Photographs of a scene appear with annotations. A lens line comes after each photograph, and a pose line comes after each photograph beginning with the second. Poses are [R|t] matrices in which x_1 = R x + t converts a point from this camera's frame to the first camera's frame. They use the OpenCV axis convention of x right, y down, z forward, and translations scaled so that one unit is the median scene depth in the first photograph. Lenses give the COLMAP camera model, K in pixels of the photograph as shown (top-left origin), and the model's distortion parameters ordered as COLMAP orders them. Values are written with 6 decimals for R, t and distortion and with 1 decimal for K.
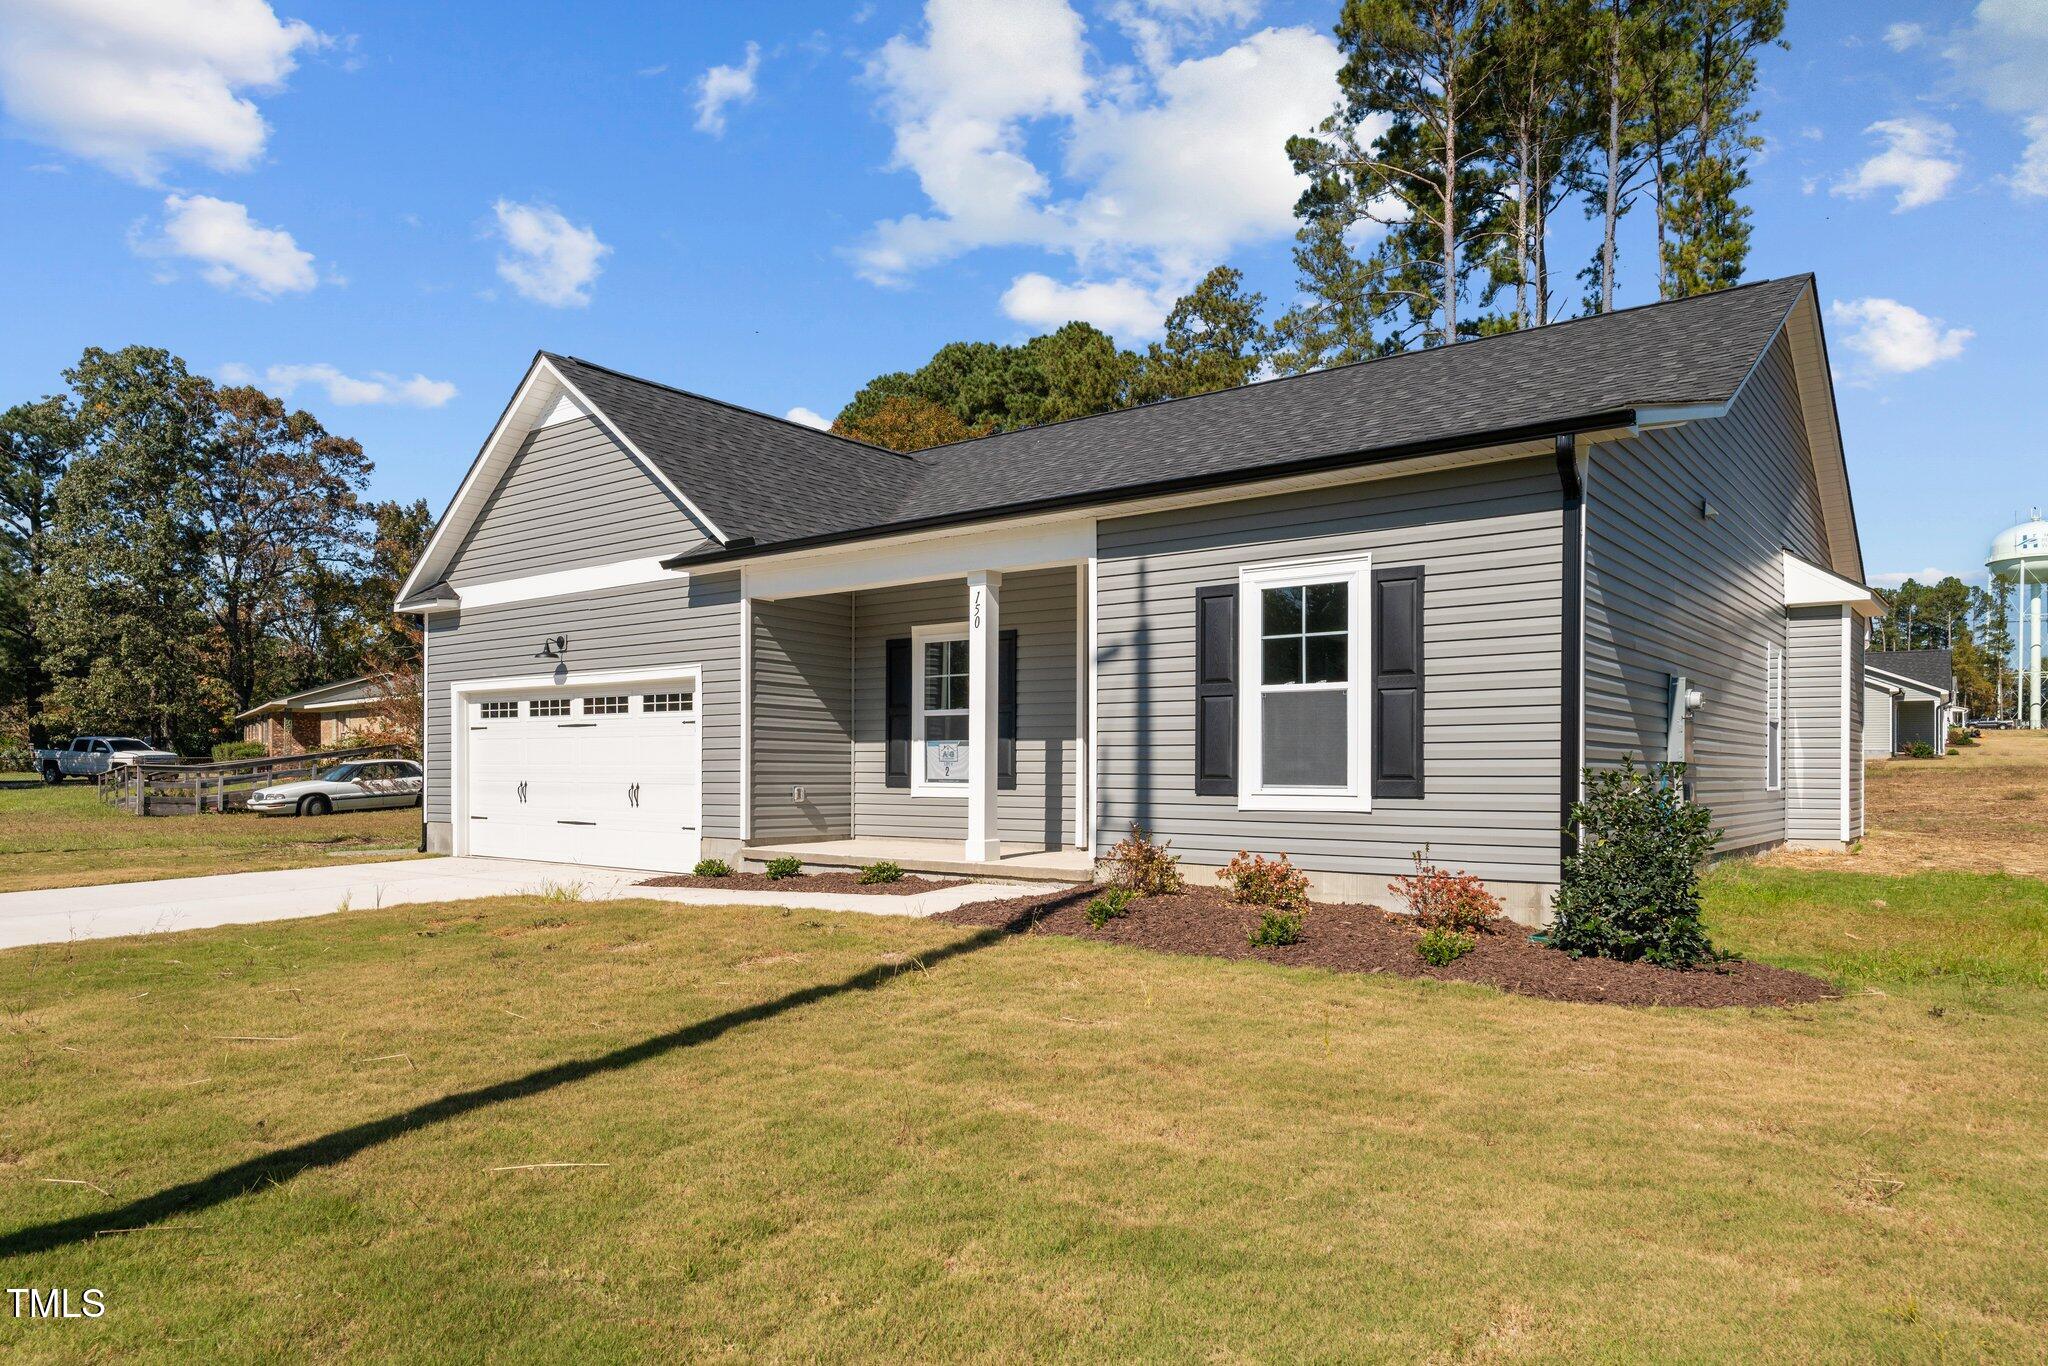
lens RADIAL K [[1318.0, 0, 1027.5], [0, 1318.0, 781.9], [0, 0, 1]] dist [-0.017626, -0.001526]
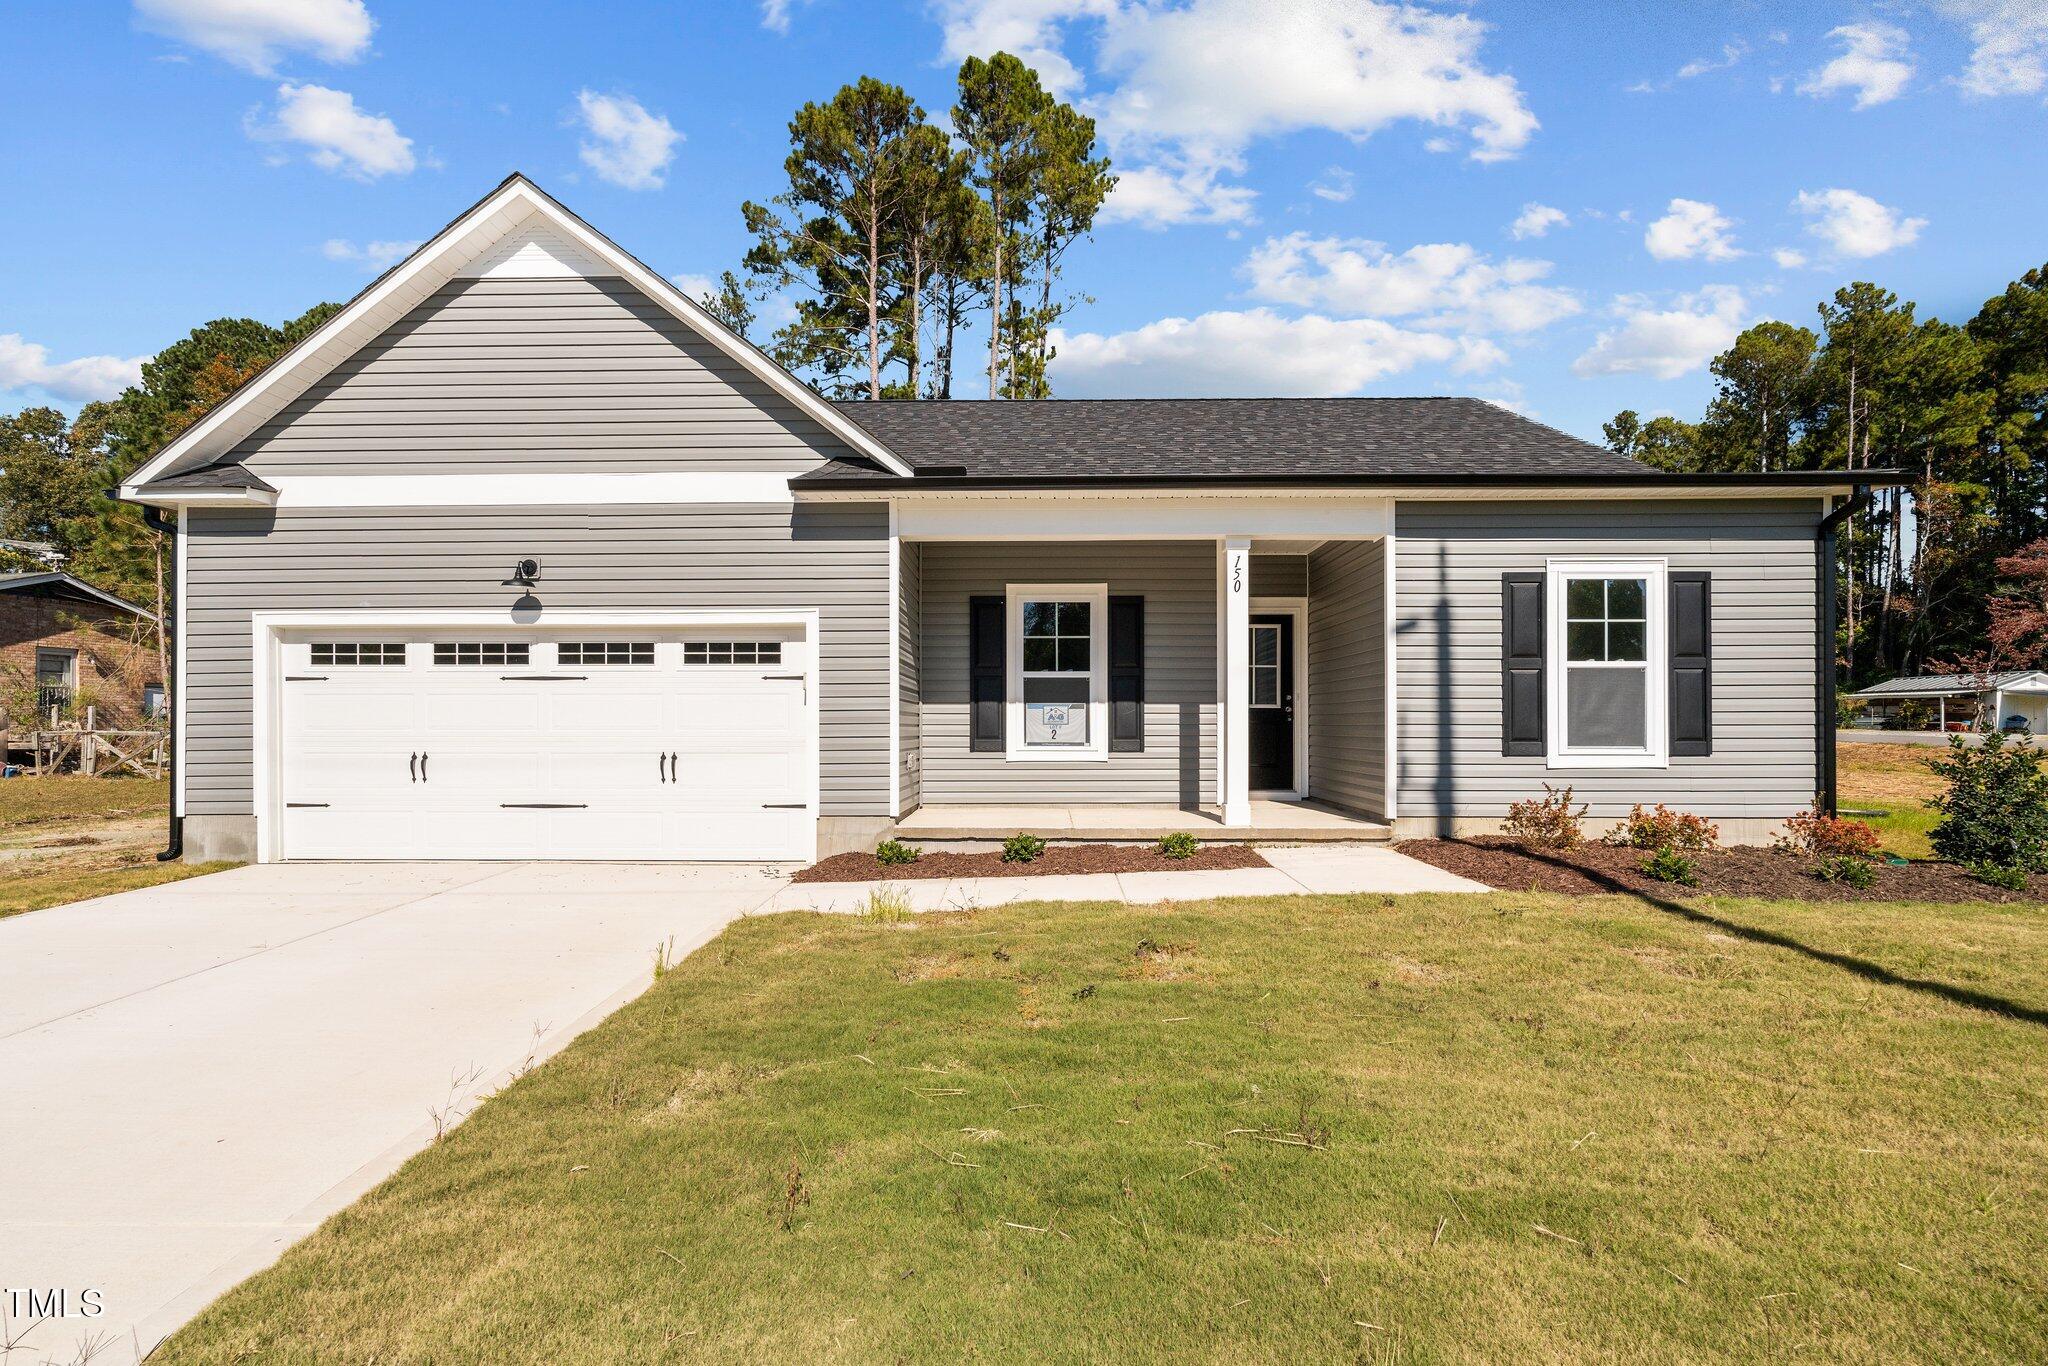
lens RADIAL K [[1004.8, 0, 1025.5], [0, 1004.8, 724.9], [0, 0, 1]] dist [-0.022462, 0.011251]
pose [[0.798130, -0.005120, 0.602463, -0.531166], [0.008987, 0.999954, -0.003407, -0.012916], [-0.602418, 0.008134, 0.798139, 0.417562]]
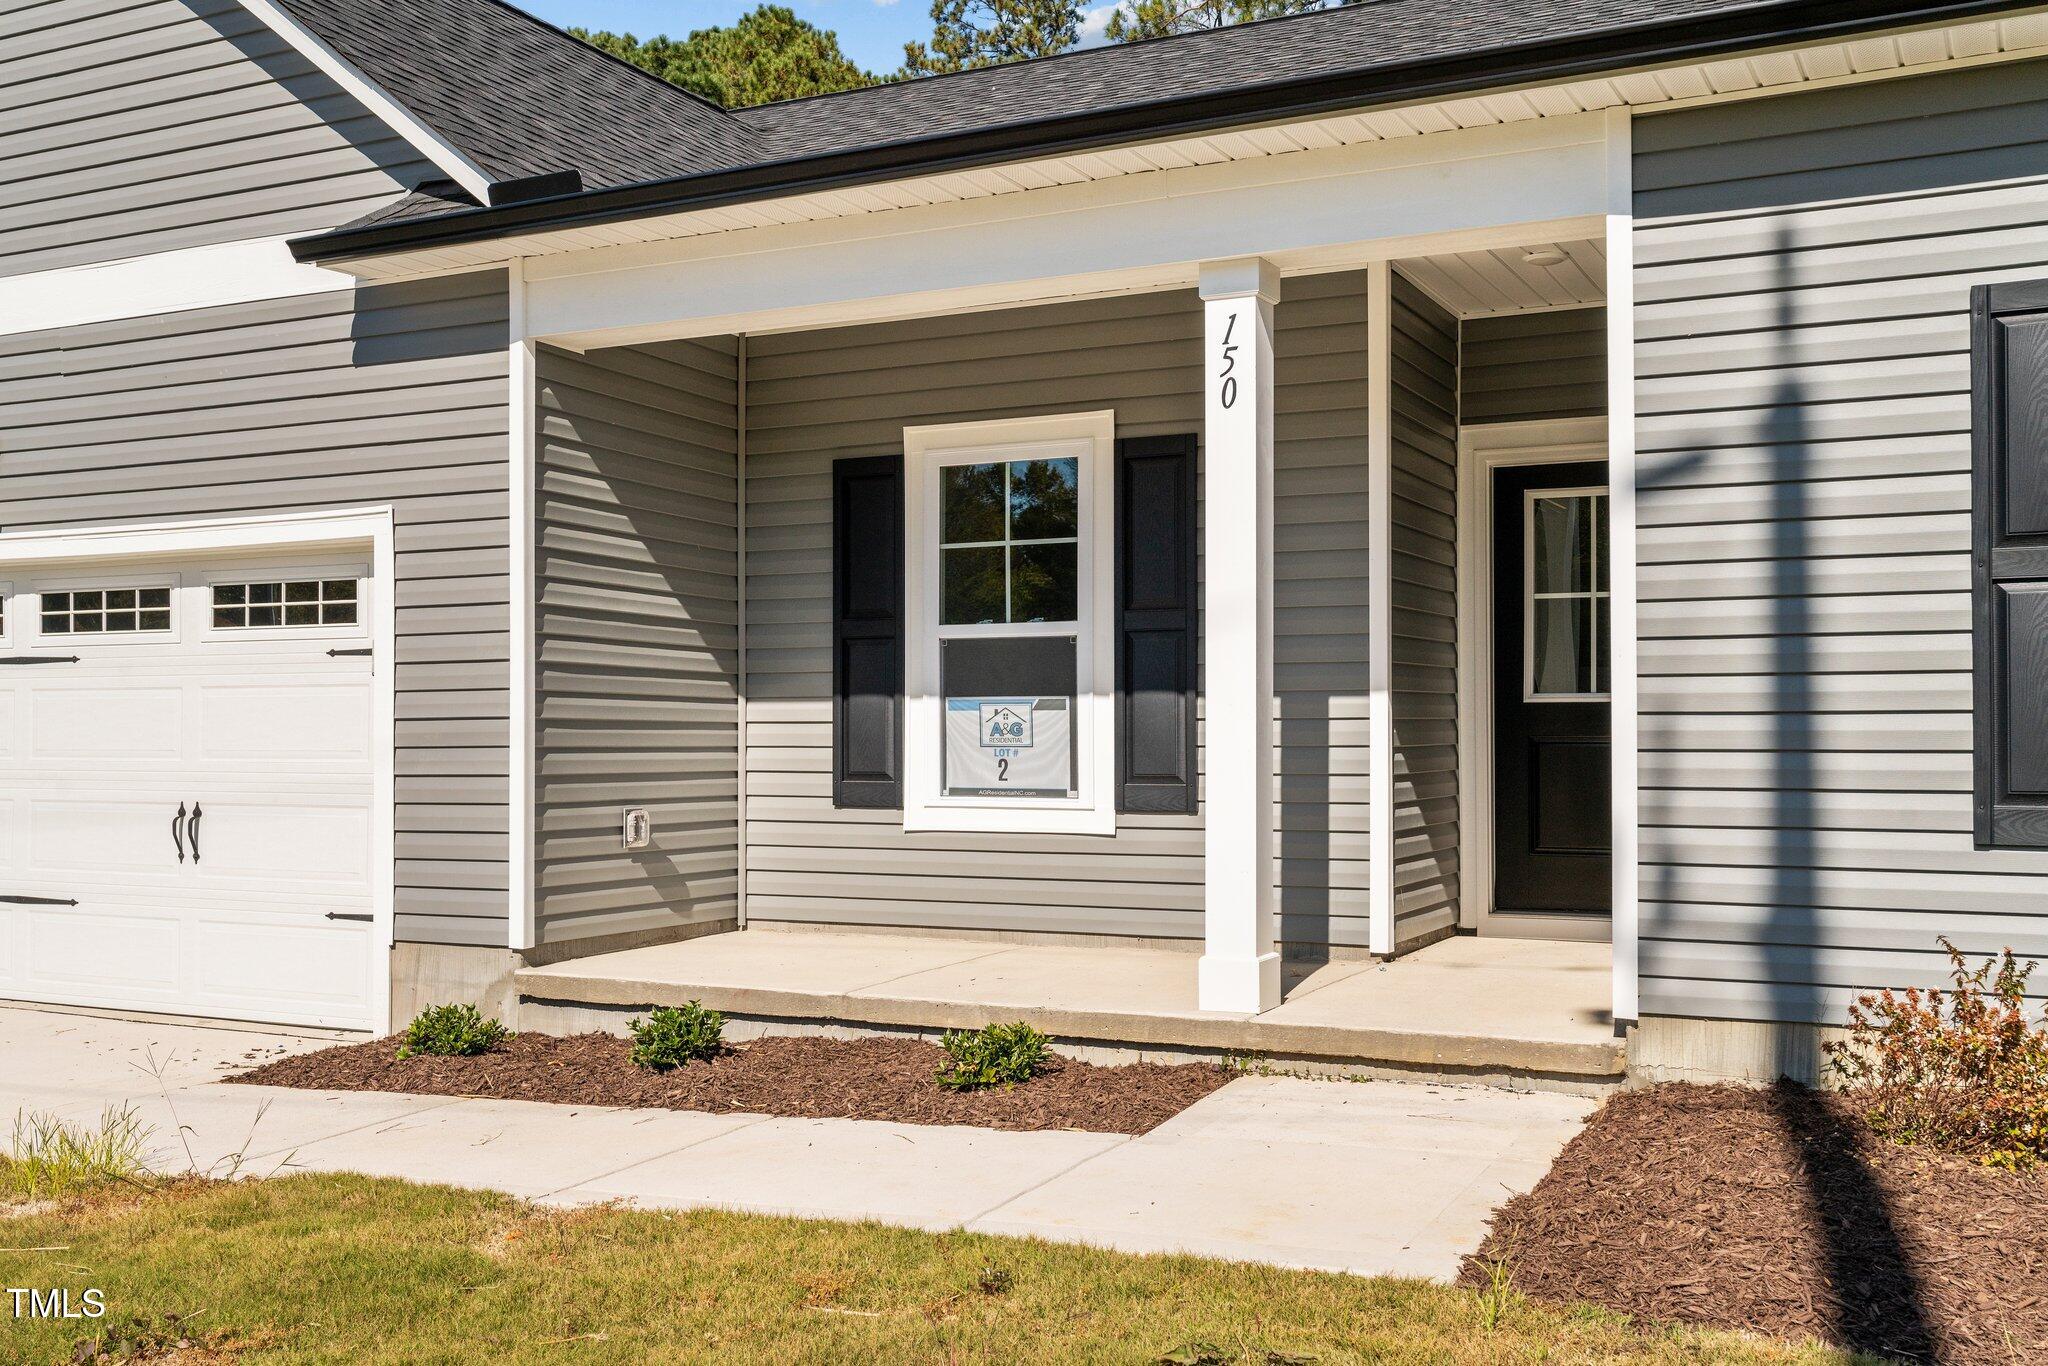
lens RADIAL K [[1997.9, 0, 1017.0], [0, 1997.9, 715.4], [0, 0, 1]] dist [0.006353, -0.002042]
pose [[0.980582, -0.004122, 0.196069, -0.182874], [0.007742, 0.999813, -0.017701, -0.014209], [-0.195959, 0.018875, 0.980430, 0.374011]]
